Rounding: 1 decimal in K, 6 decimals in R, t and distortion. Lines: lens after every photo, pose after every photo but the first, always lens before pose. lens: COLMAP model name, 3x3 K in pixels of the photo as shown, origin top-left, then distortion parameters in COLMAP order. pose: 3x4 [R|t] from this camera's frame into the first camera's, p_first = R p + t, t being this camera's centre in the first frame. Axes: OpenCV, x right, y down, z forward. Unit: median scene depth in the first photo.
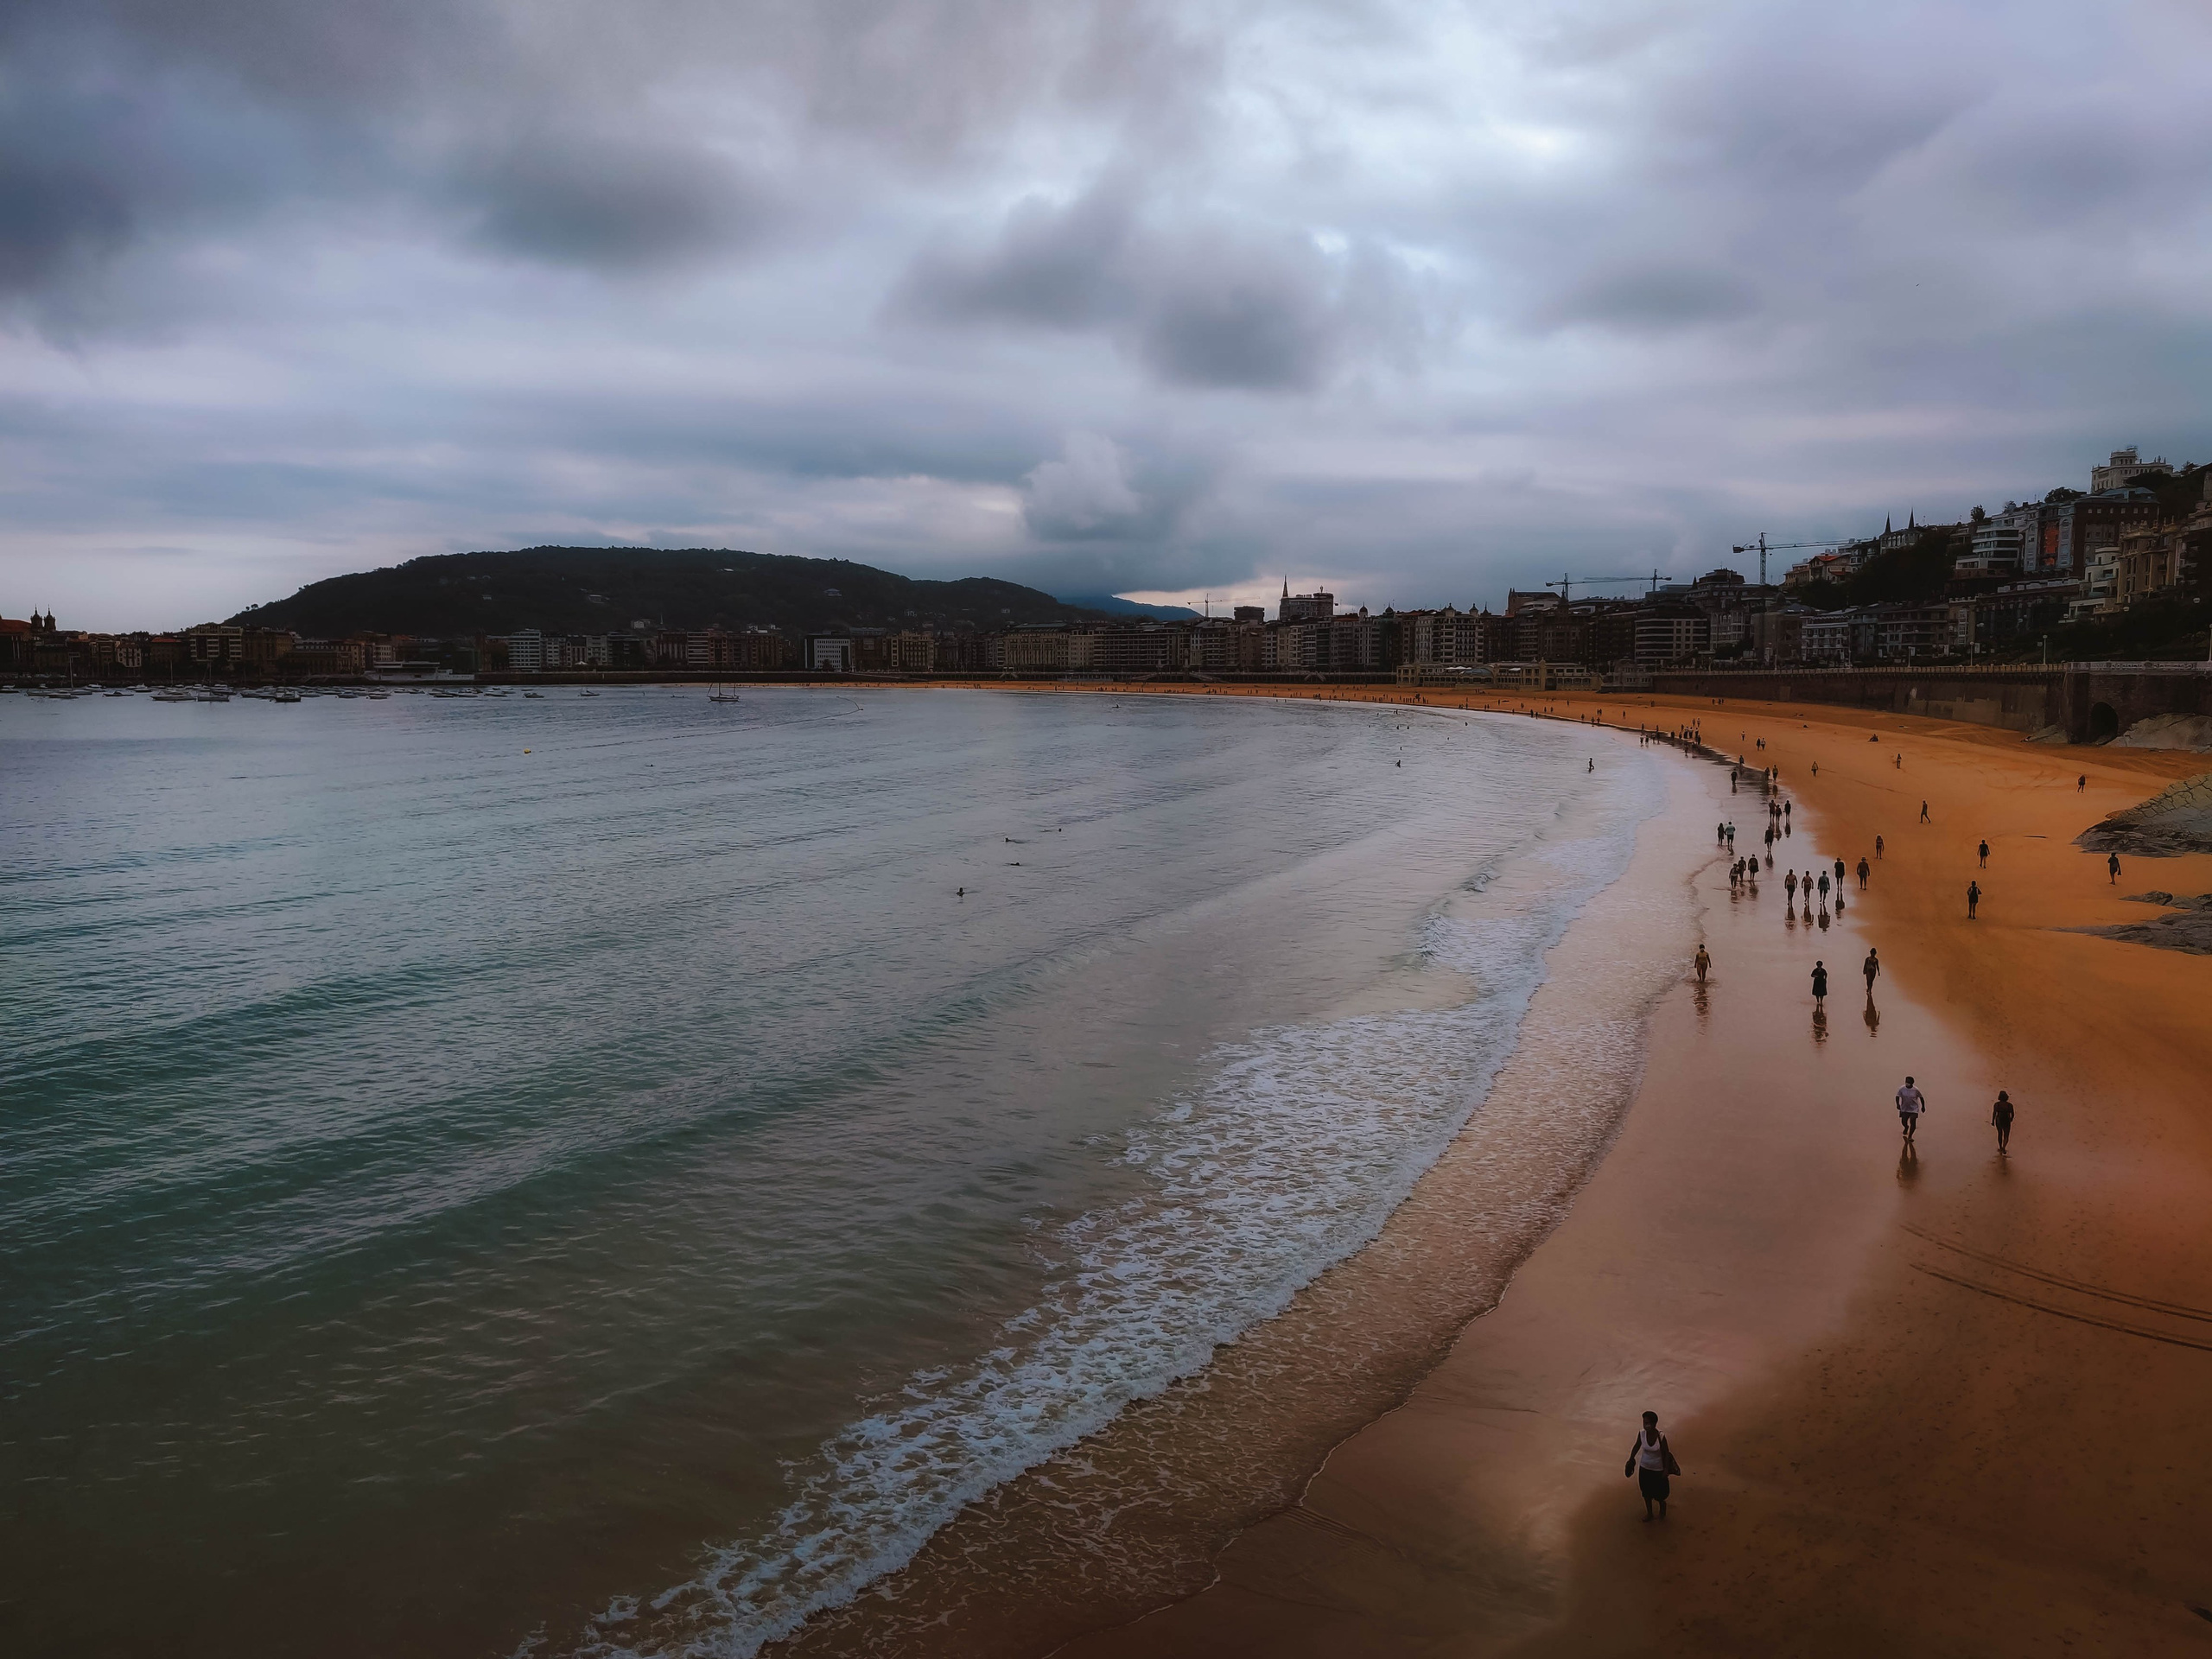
lens RADIAL K [[1755.9, 0, 1108.0], [0, 1755.9, 900.6], [0, 0, 1]] dist [-0.003587, 0.001120]
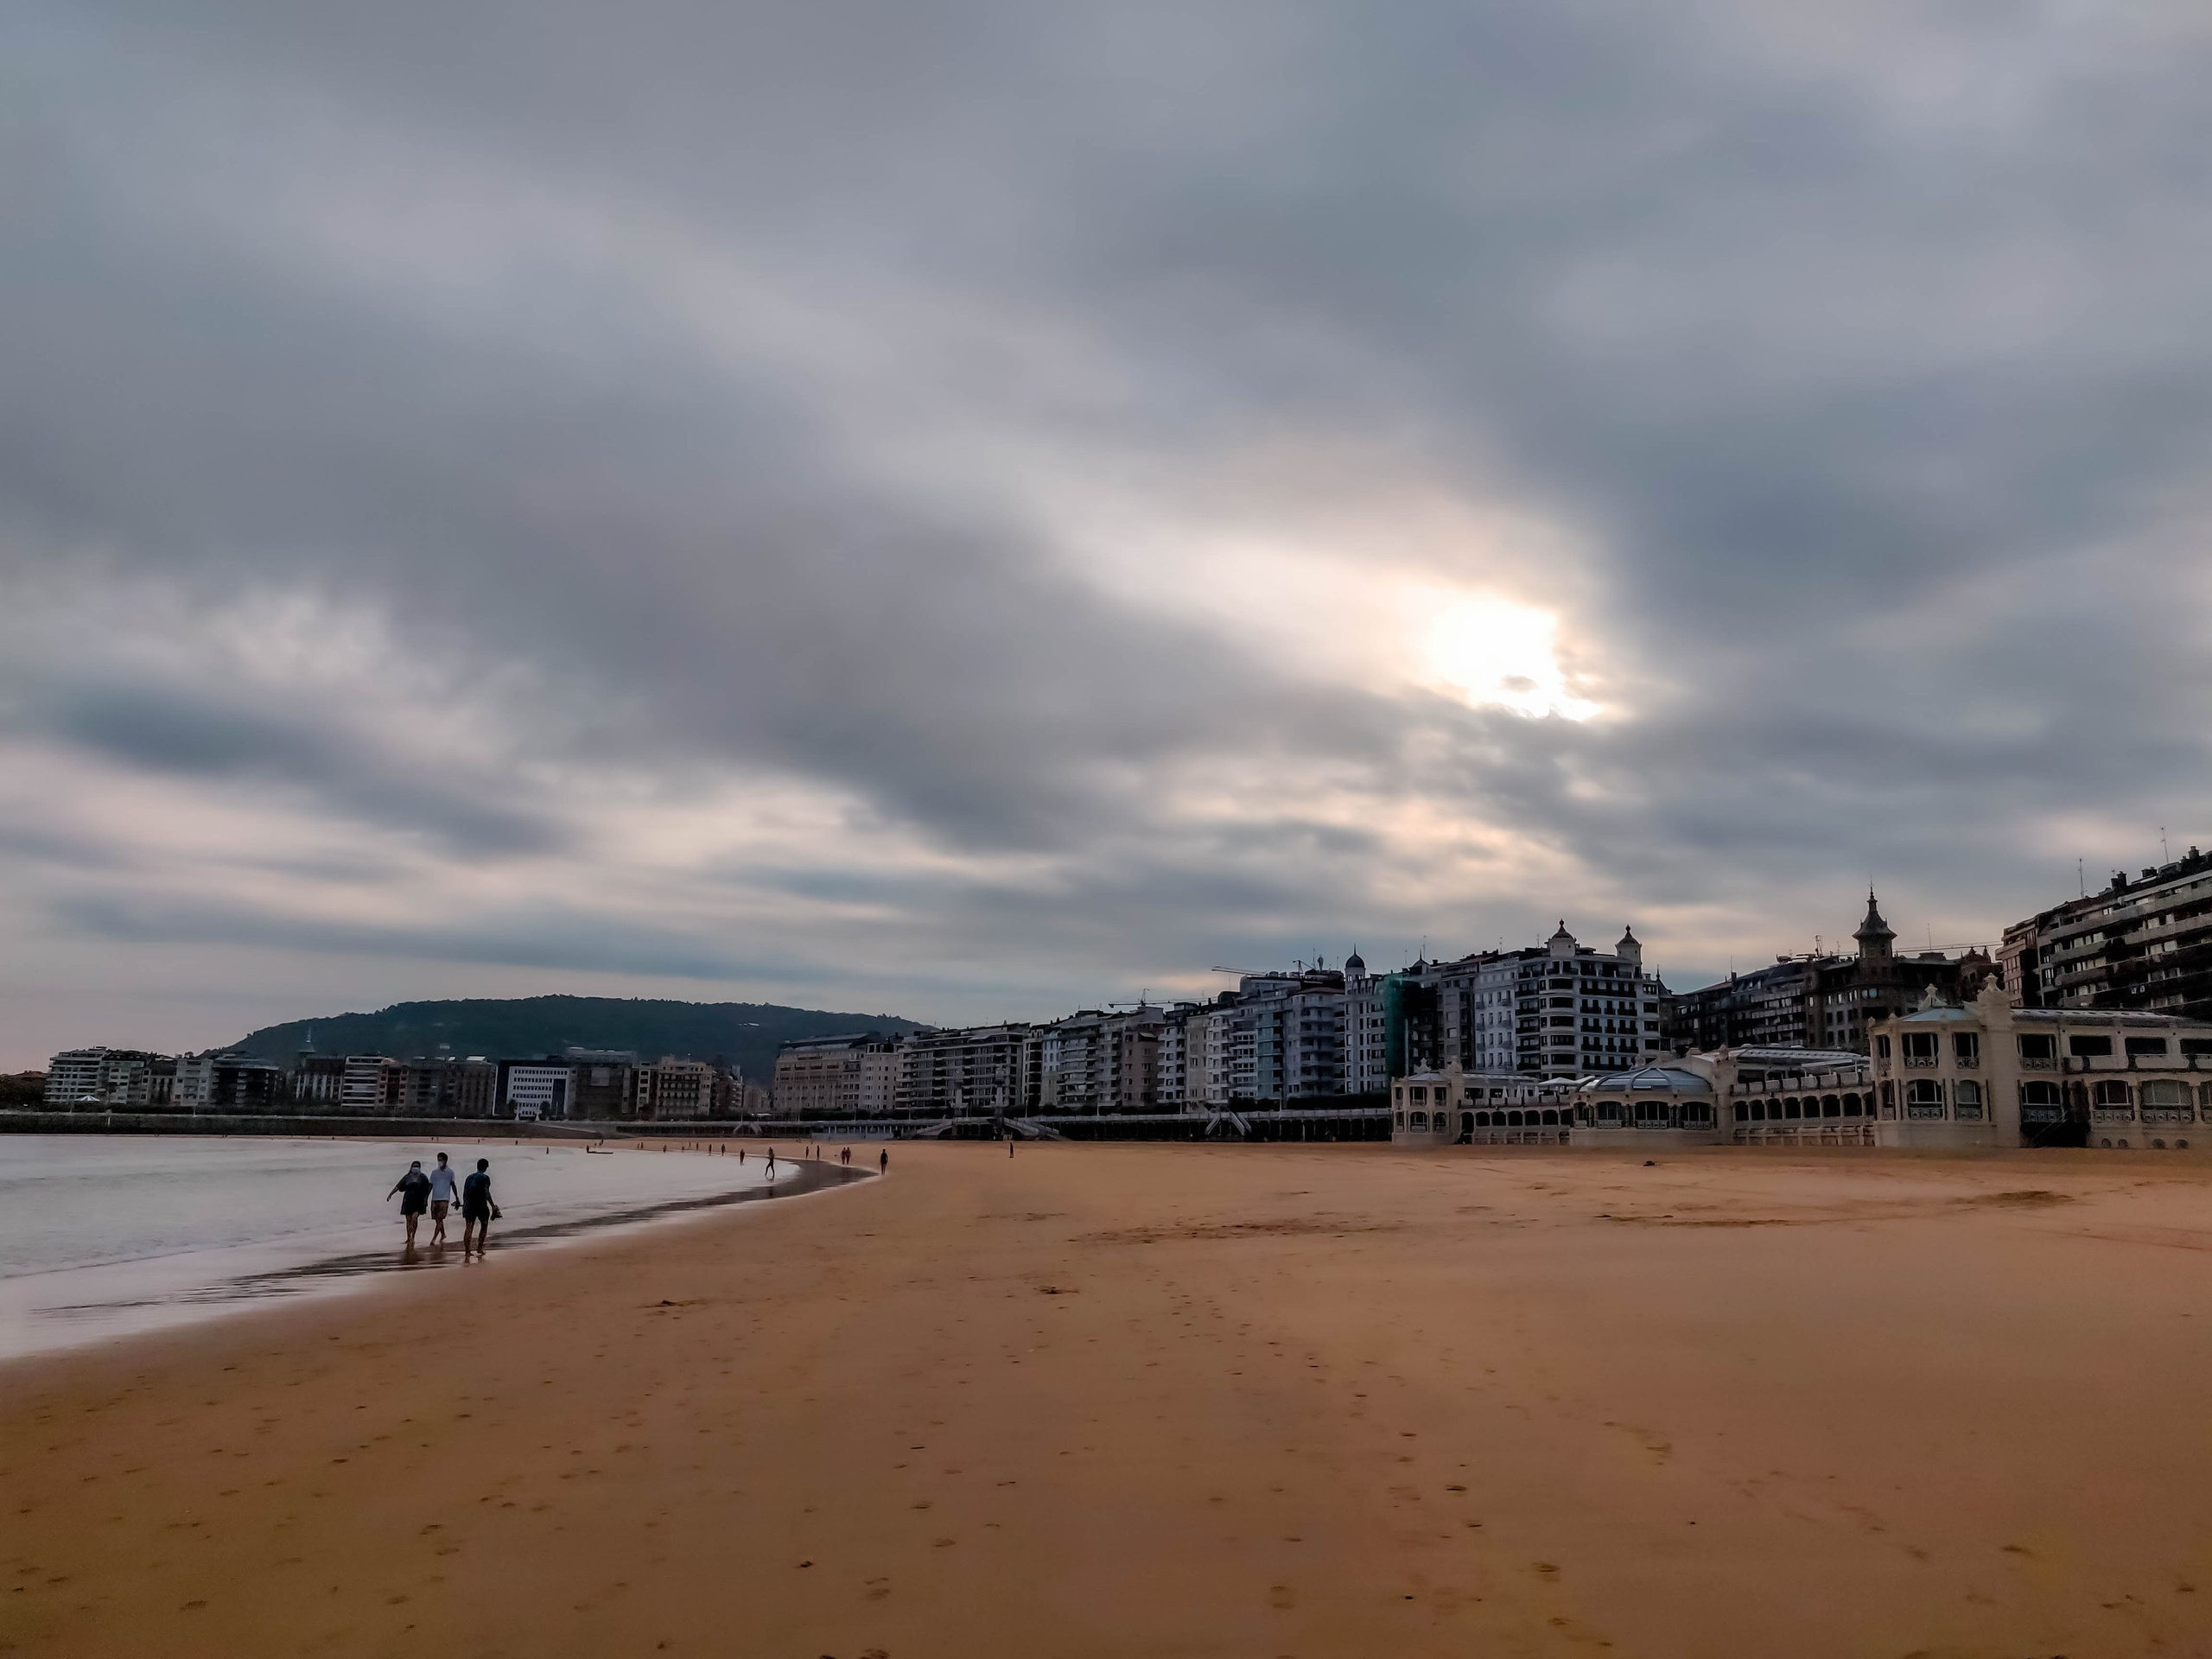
lens RADIAL K [[1746.3, 0, 1106.0], [0, 1746.3, 829.5], [0, 0, 1]] dist [-0.019757, 0.079218]
pose [[0.995734, 0.001331, -0.092261, 0.123764], [-0.029814, 0.950902, -0.308053, -0.067371], [0.087321, 0.309490, 0.946885, 0.594294]]
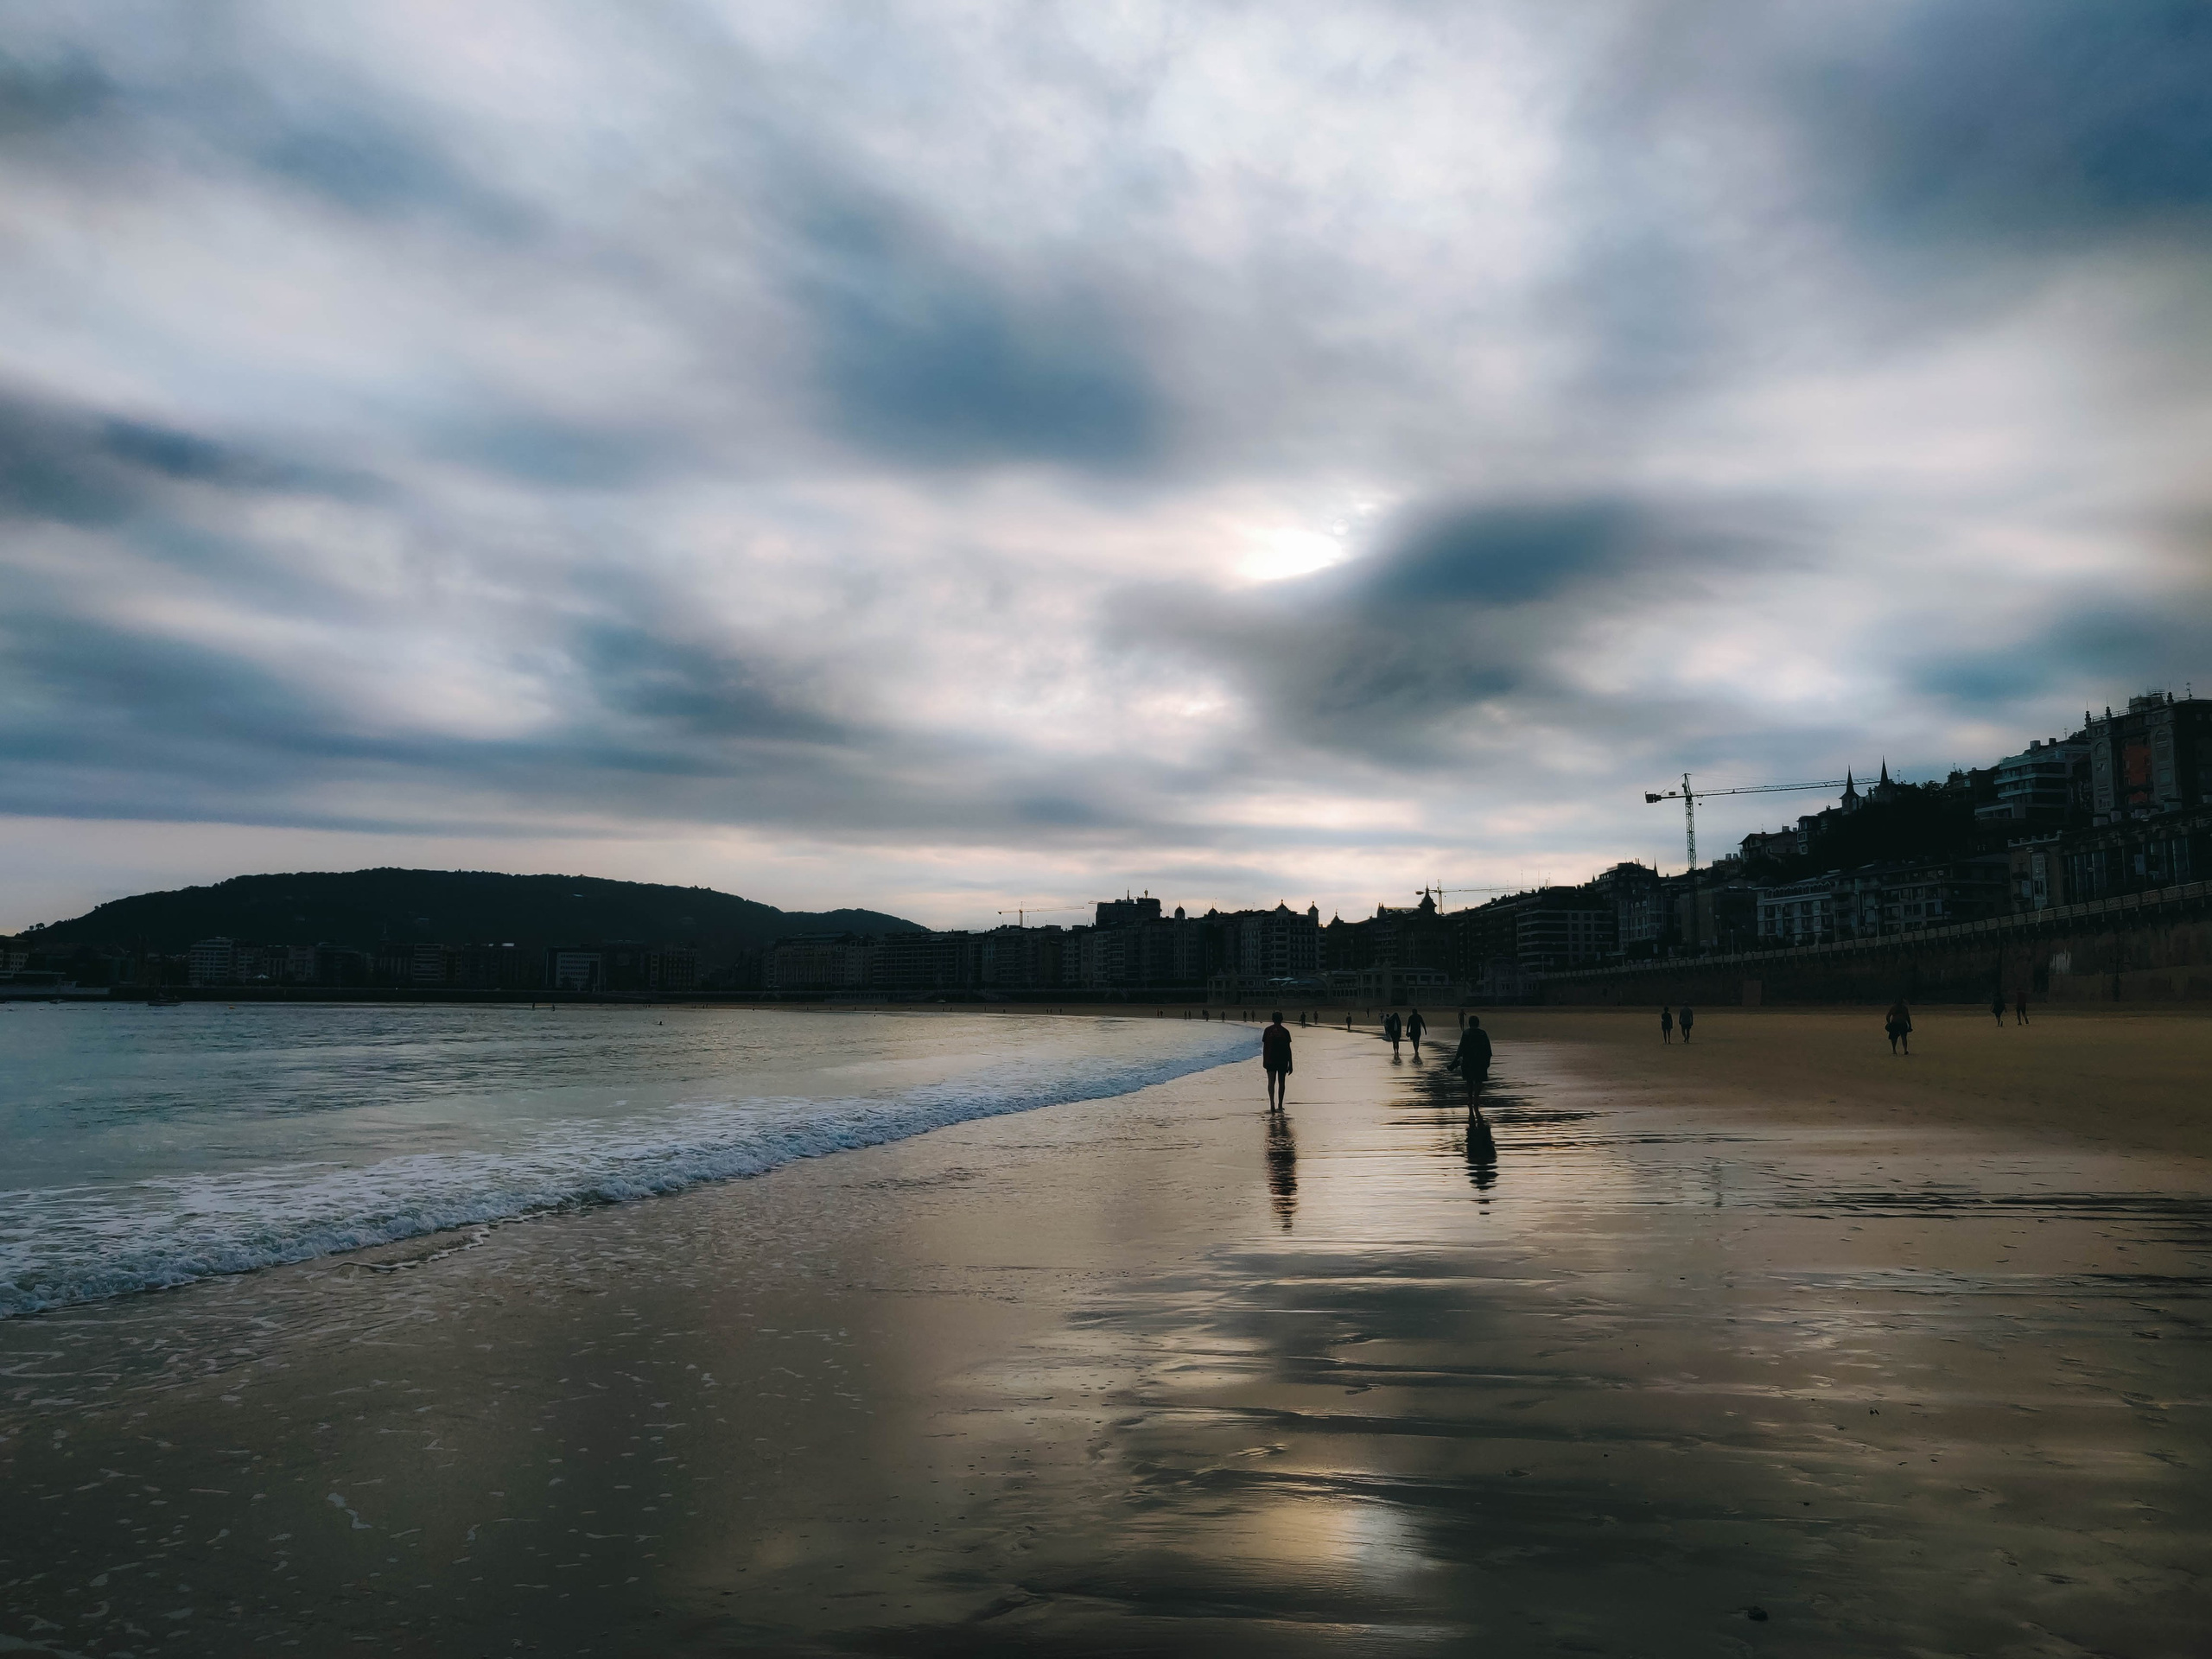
lens RADIAL K [[1755.9, 0, 1108.0], [0, 1755.9, 900.6], [0, 0, 1]] dist [-0.003587, 0.001120]
pose [[0.998790, 0.012639, 0.047531, 0.074976], [-0.003234, 0.981205, -0.192942, -0.017814], [-0.049076, 0.192554, 0.980058, 0.227157]]
